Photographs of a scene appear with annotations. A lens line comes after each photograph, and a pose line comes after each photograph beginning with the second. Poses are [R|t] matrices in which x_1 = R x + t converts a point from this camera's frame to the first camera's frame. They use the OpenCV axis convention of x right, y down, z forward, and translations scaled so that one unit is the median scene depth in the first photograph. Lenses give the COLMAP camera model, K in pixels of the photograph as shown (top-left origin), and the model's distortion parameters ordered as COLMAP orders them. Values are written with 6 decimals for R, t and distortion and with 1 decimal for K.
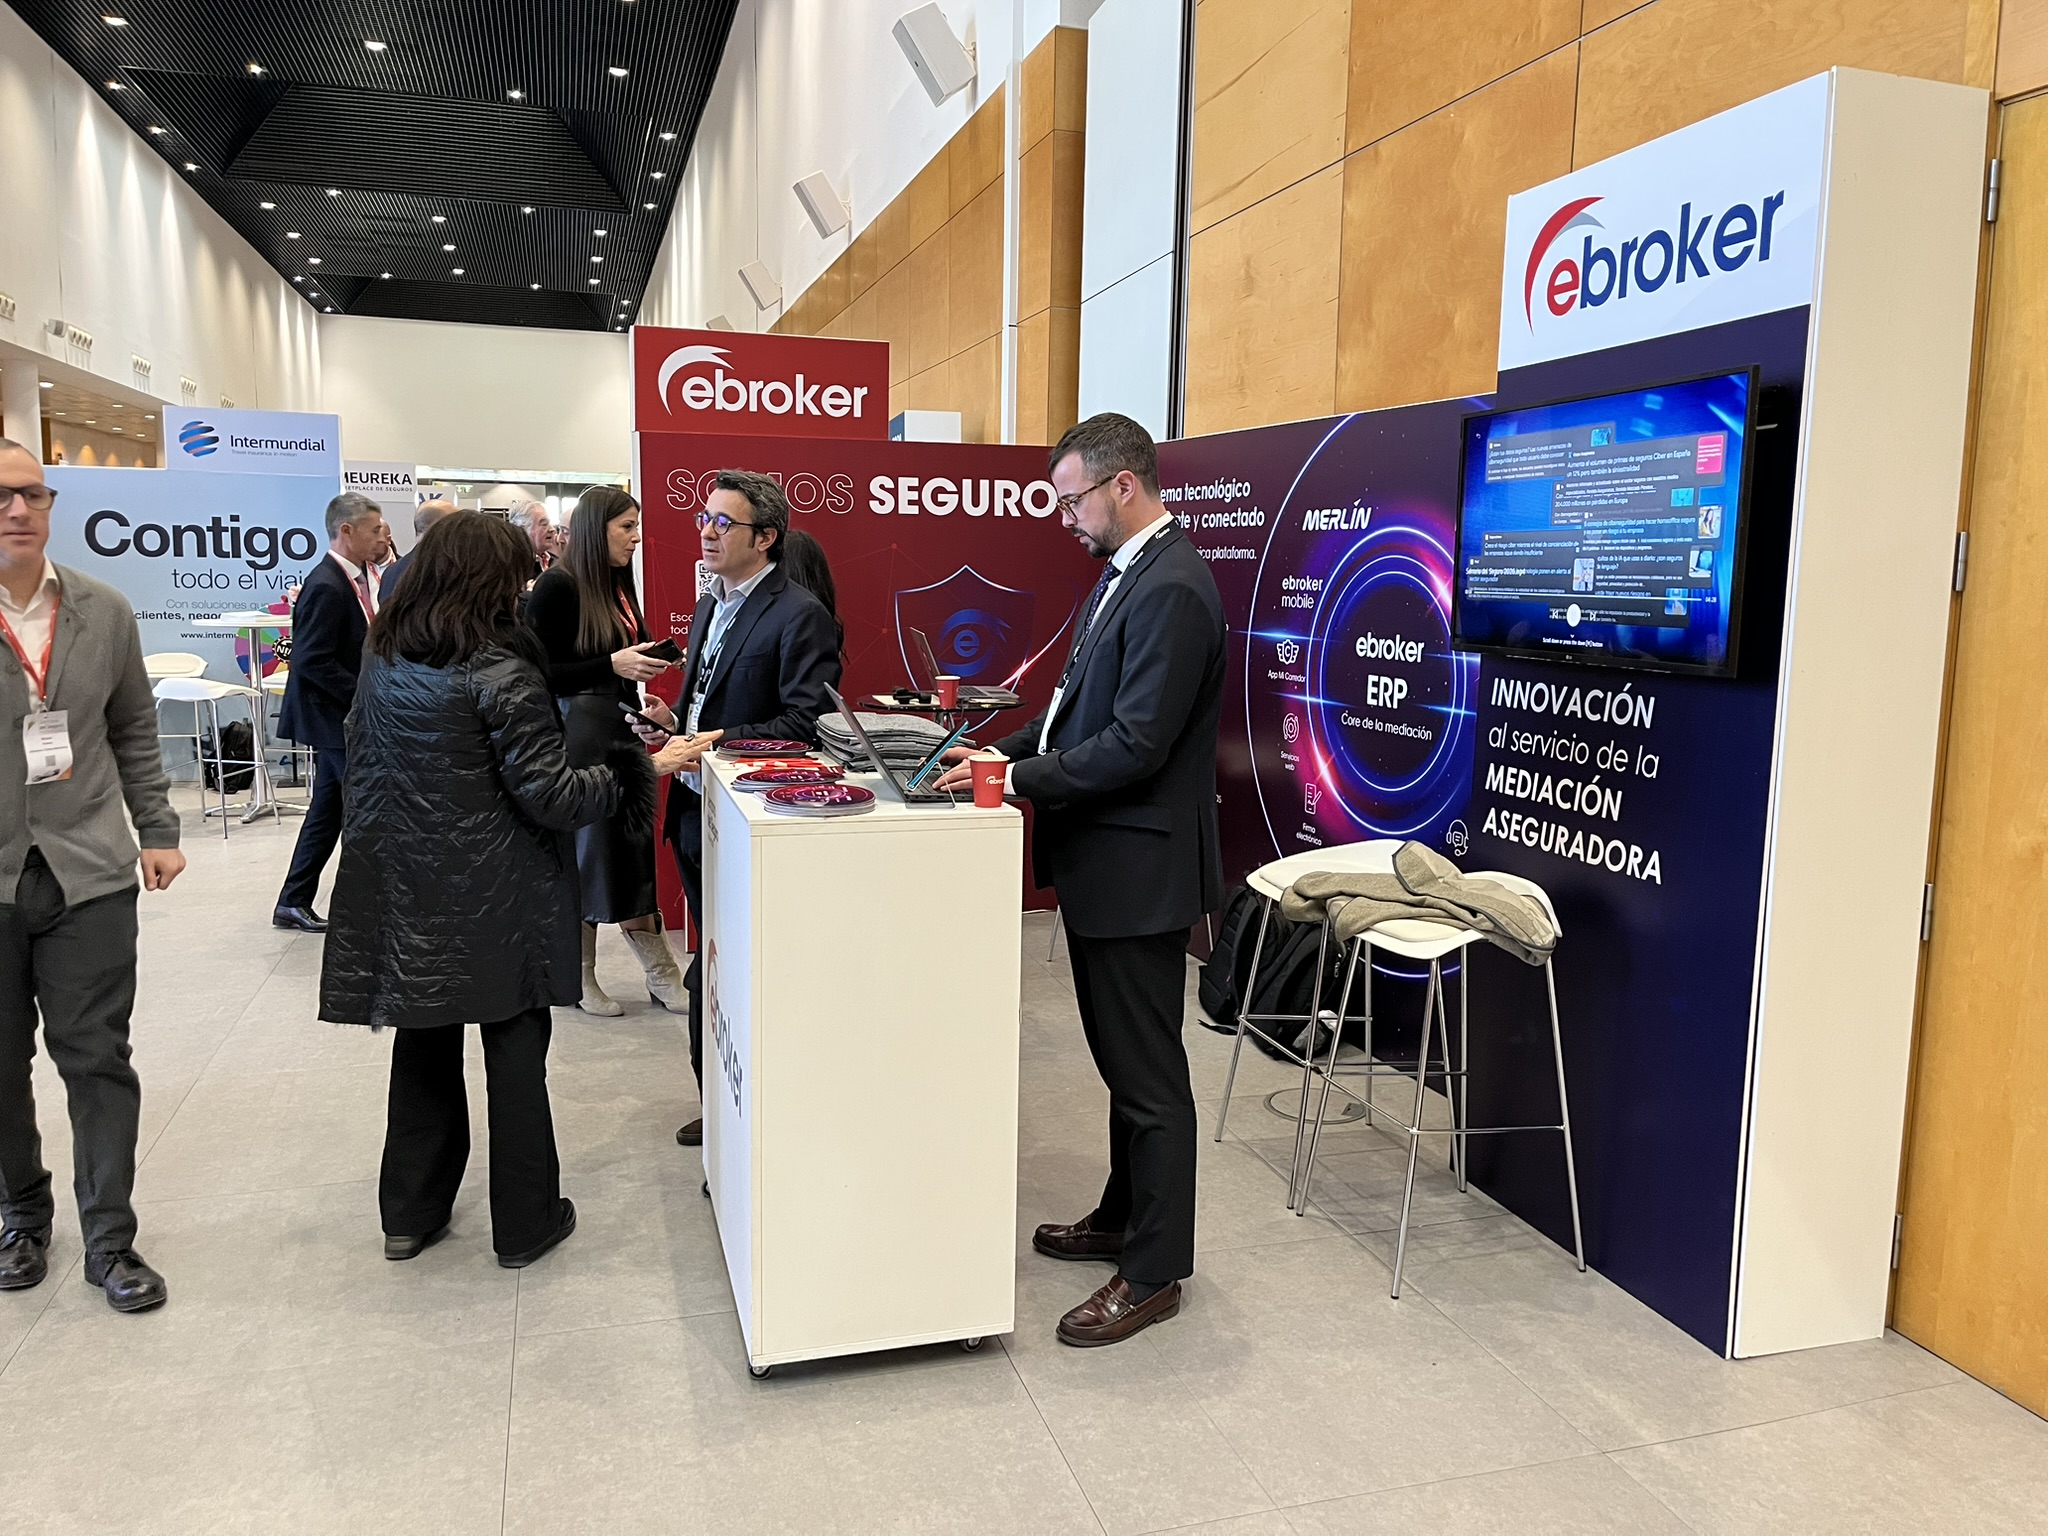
lens RADIAL K [[1566.7, 0, 1032.4], [0, 1566.7, 768.5], [0, 0, 1]] dist [0.043084, -0.045208]
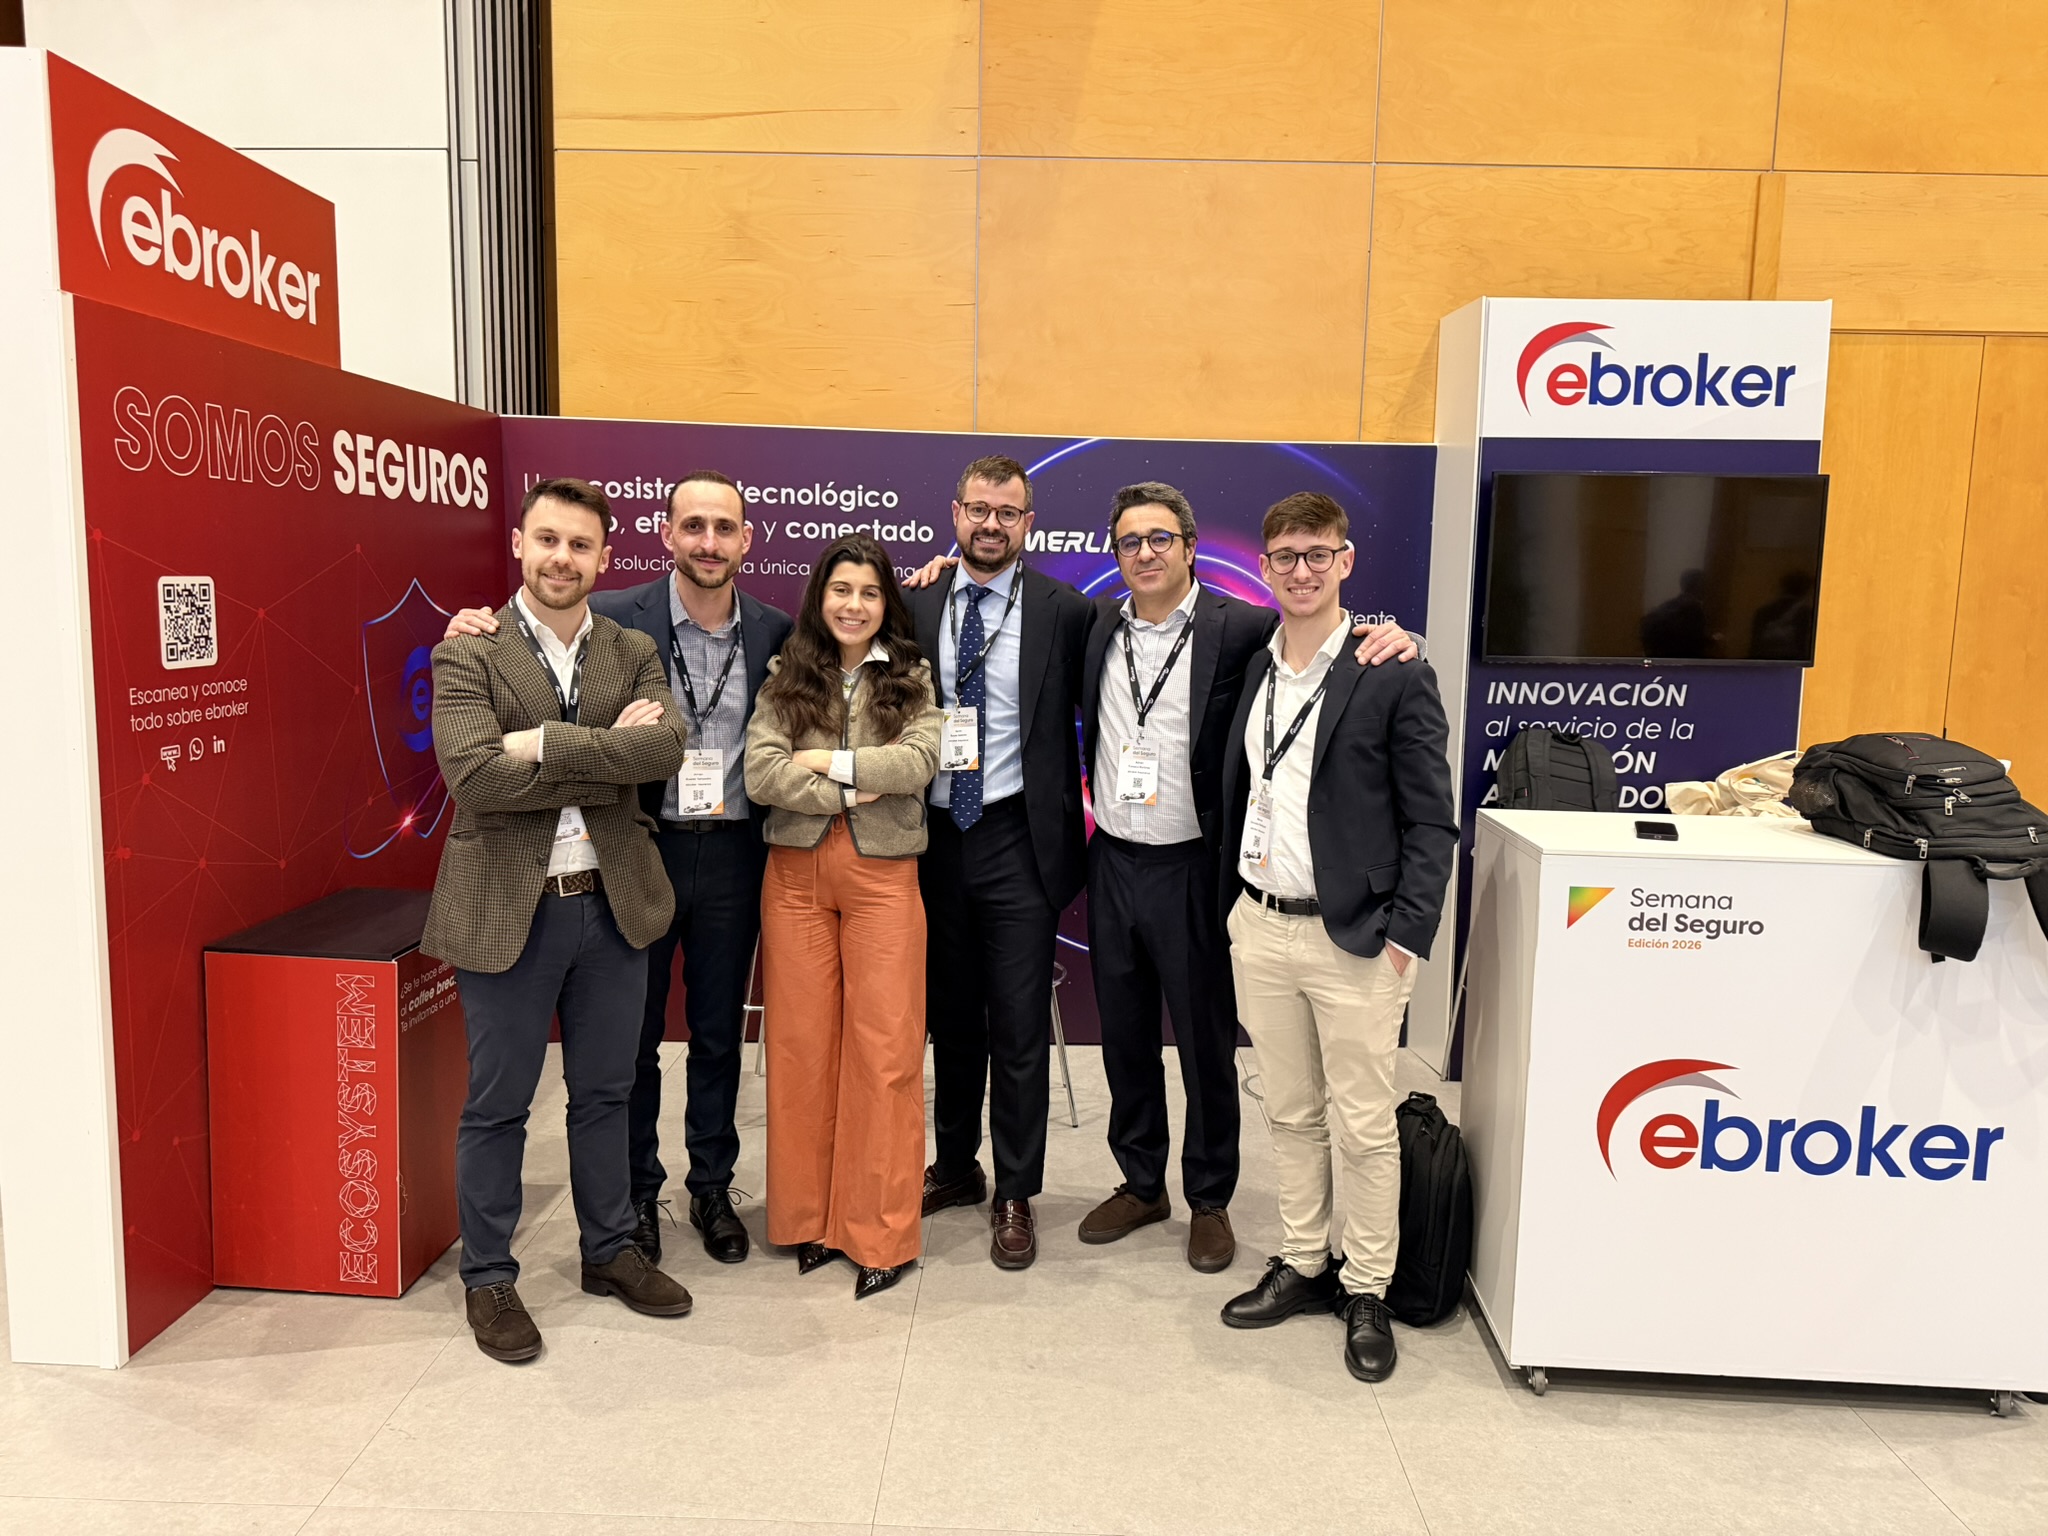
lens RADIAL K [[1473.8, 0, 1042.5], [0, 1473.8, 769.8], [0, 0, 1]] dist [0.082716, -0.089849]
pose [[0.294301, -0.128370, 0.947052, -0.756775], [0.108534, 0.989017, 0.100331, -0.116686], [-0.949530, 0.073260, 0.305001, 0.780488]]
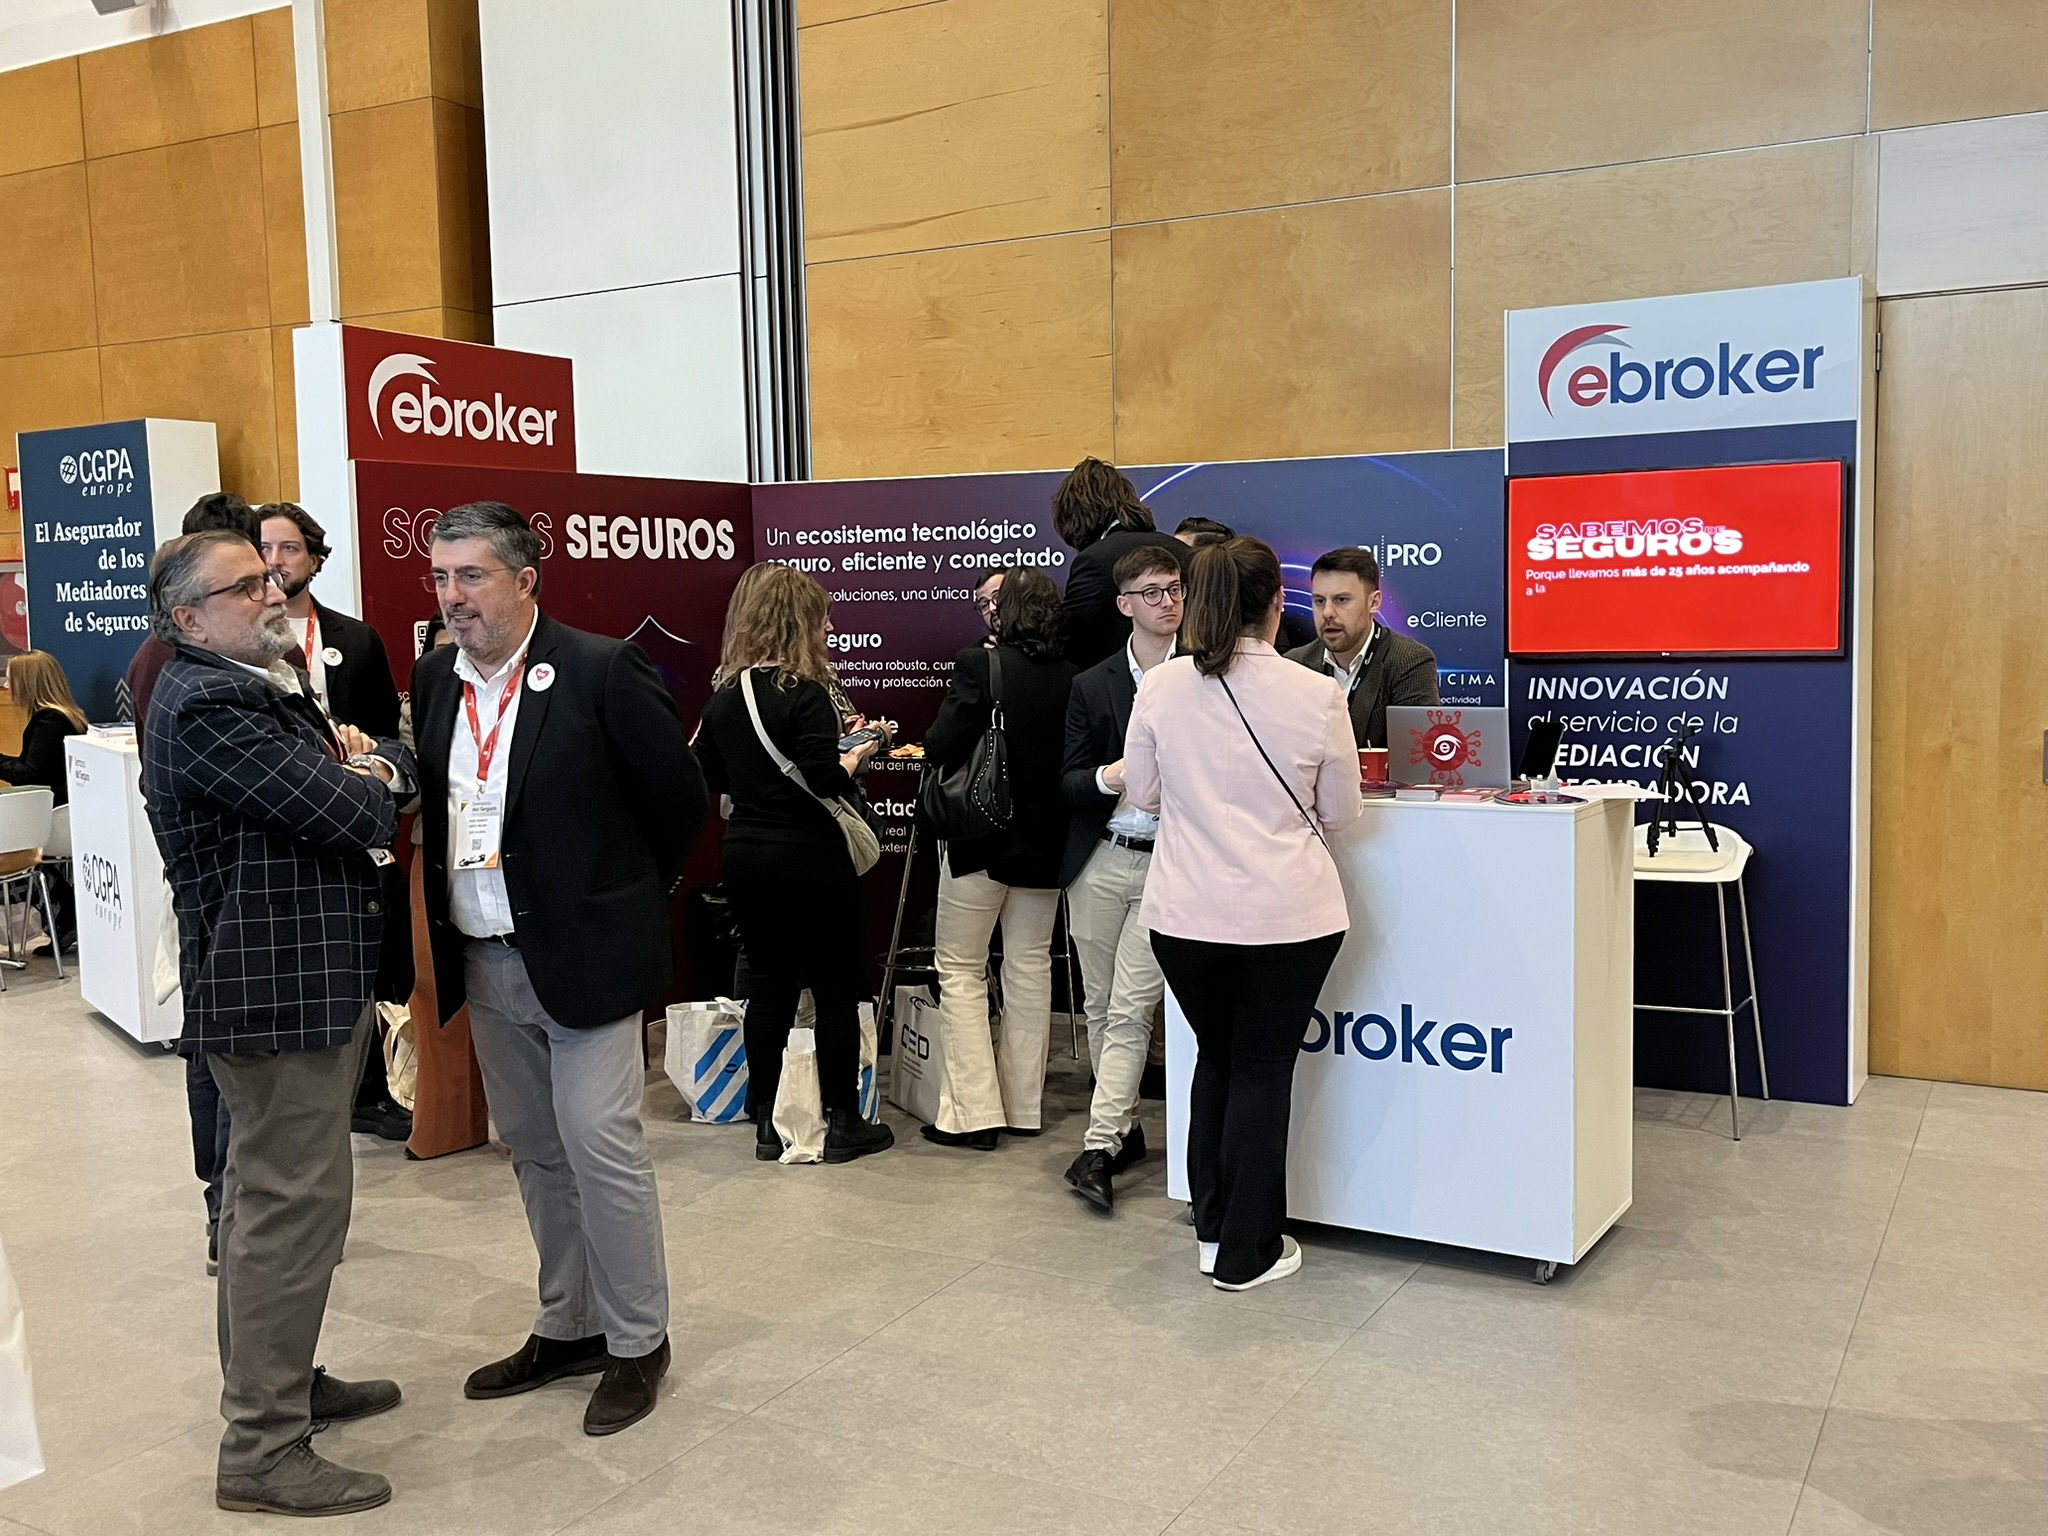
lens RADIAL K [[1980.8, 0, 1028.7], [0, 1980.8, 772.3], [0, 0, 1]] dist [0.035631, 0.000000]
pose [[0.711544, -0.090548, 0.696783, -0.906745], [0.122477, 0.992464, 0.003901, -0.029909], [-0.691885, 0.082564, 0.717272, 0.096655]]
